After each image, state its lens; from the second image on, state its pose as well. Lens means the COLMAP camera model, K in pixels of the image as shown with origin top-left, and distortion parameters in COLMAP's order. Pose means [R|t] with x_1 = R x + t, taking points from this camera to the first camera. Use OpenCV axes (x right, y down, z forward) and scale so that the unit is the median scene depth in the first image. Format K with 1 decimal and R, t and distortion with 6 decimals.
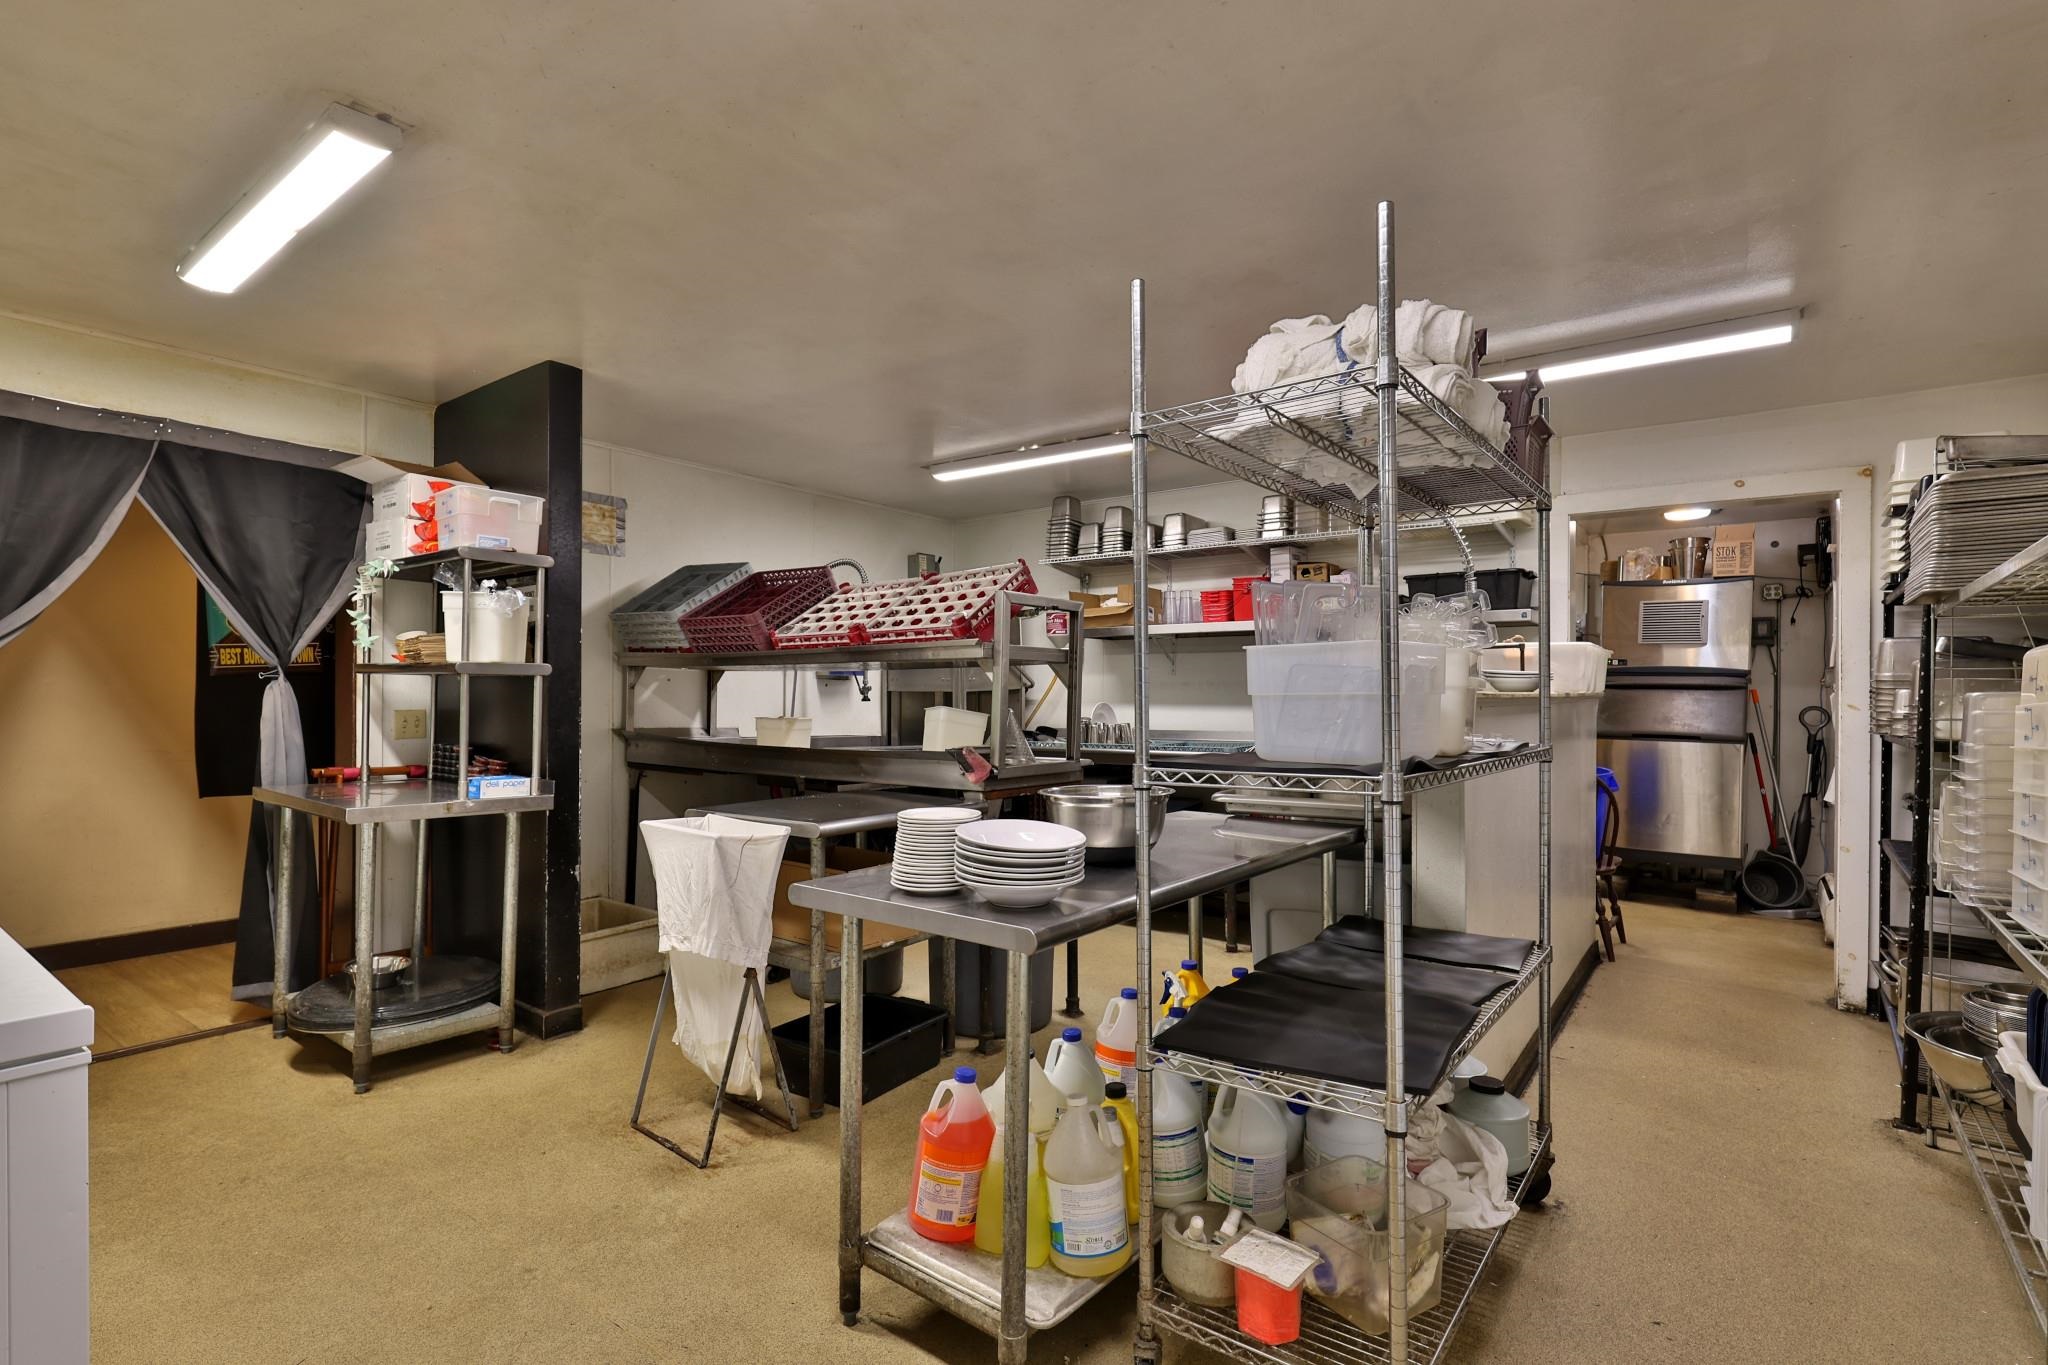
lens RADIAL K [[978.3, 0, 1018.8], [0, 978.3, 685.7], [0, 0, 1]] dist [-0.012199, -0.001112]
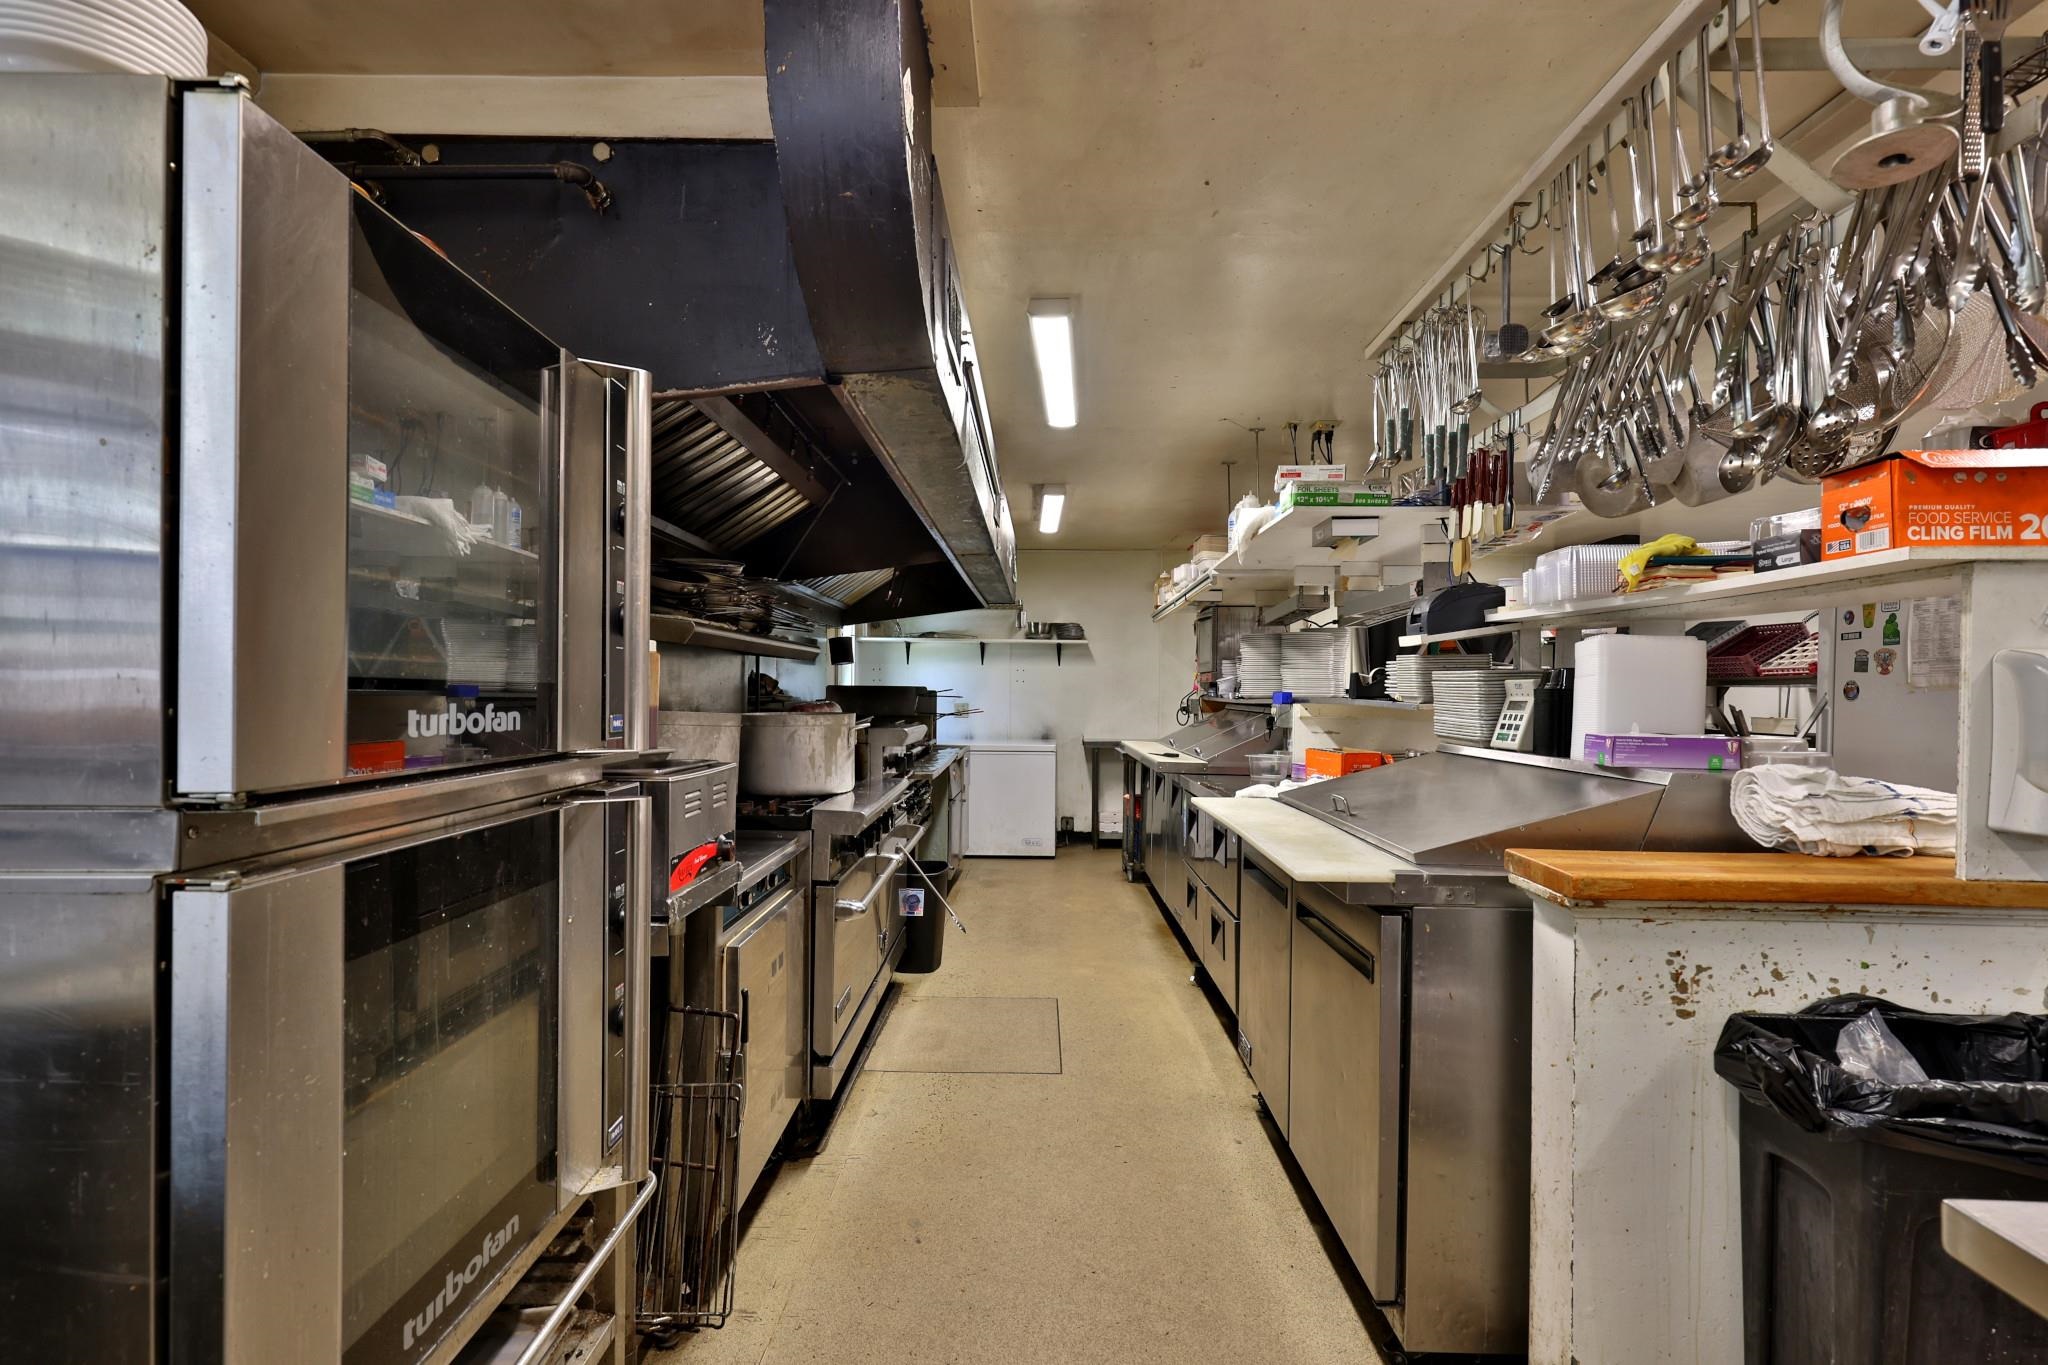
lens RADIAL K [[978.3, 0, 1022.9], [0, 978.3, 691.1], [0, 0, 1]] dist [-0.012199, -0.001112]
pose [[0.588033, 0.003733, -0.808828, 0.311551], [-0.005817, 0.999983, 0.000386, -0.004129], [0.808816, 0.004478, 0.588045, -0.882234]]
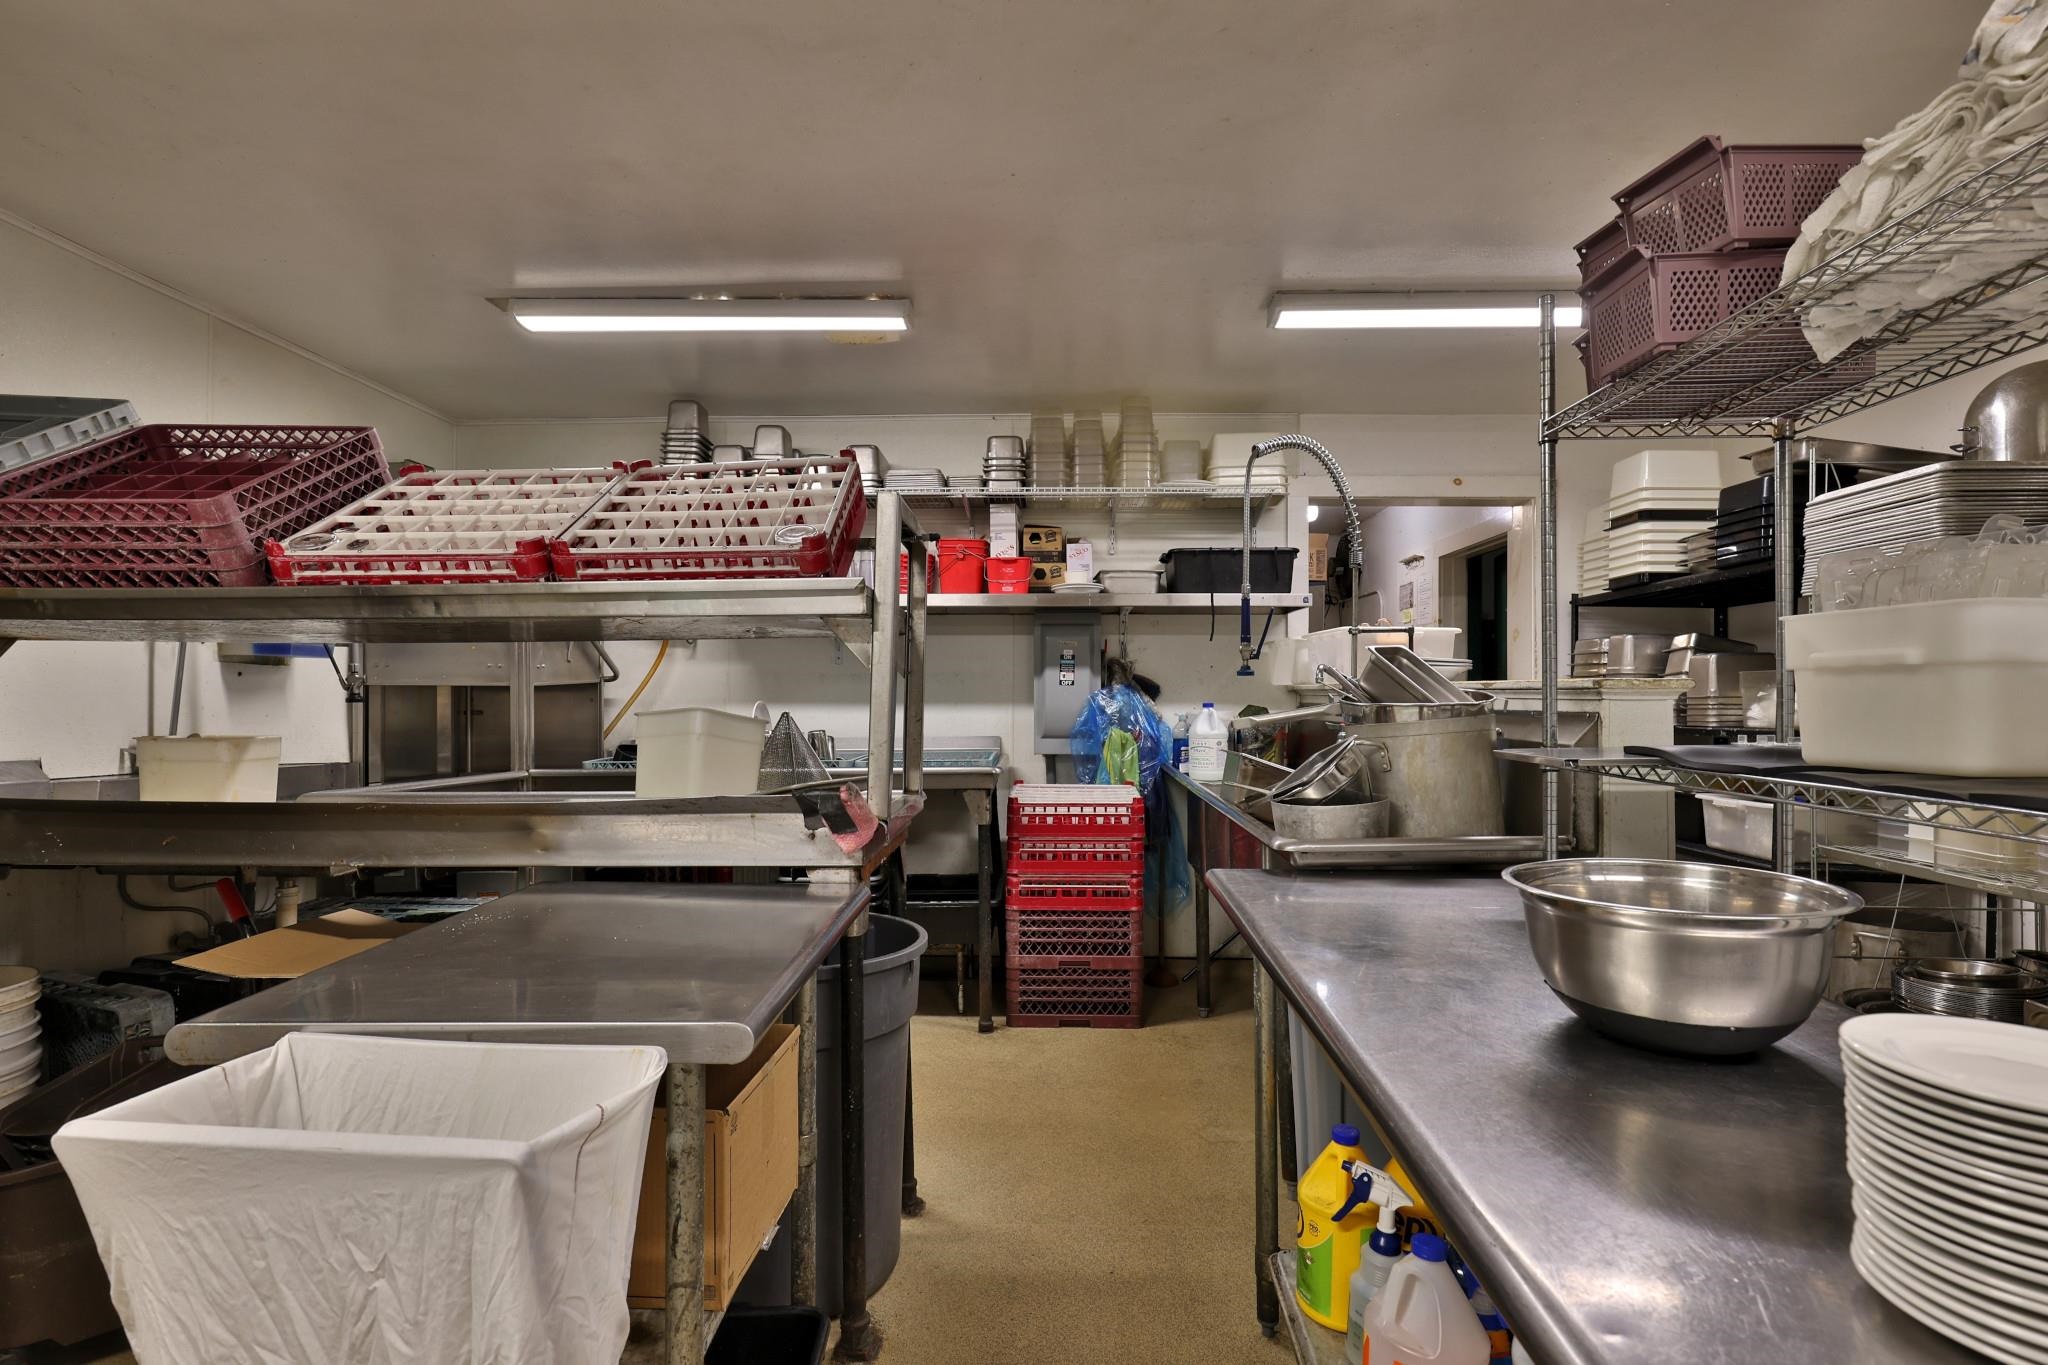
lens RADIAL K [[978.3, 0, 1034.0], [0, 978.3, 690.4], [0, 0, 1]] dist [-0.012199, -0.001112]
pose [[0.807912, -0.000695, 0.589303, -0.199768], [-0.001979, 0.999990, 0.003893, 0.007687], [-0.589300, -0.004312, 0.807903, 0.380352]]
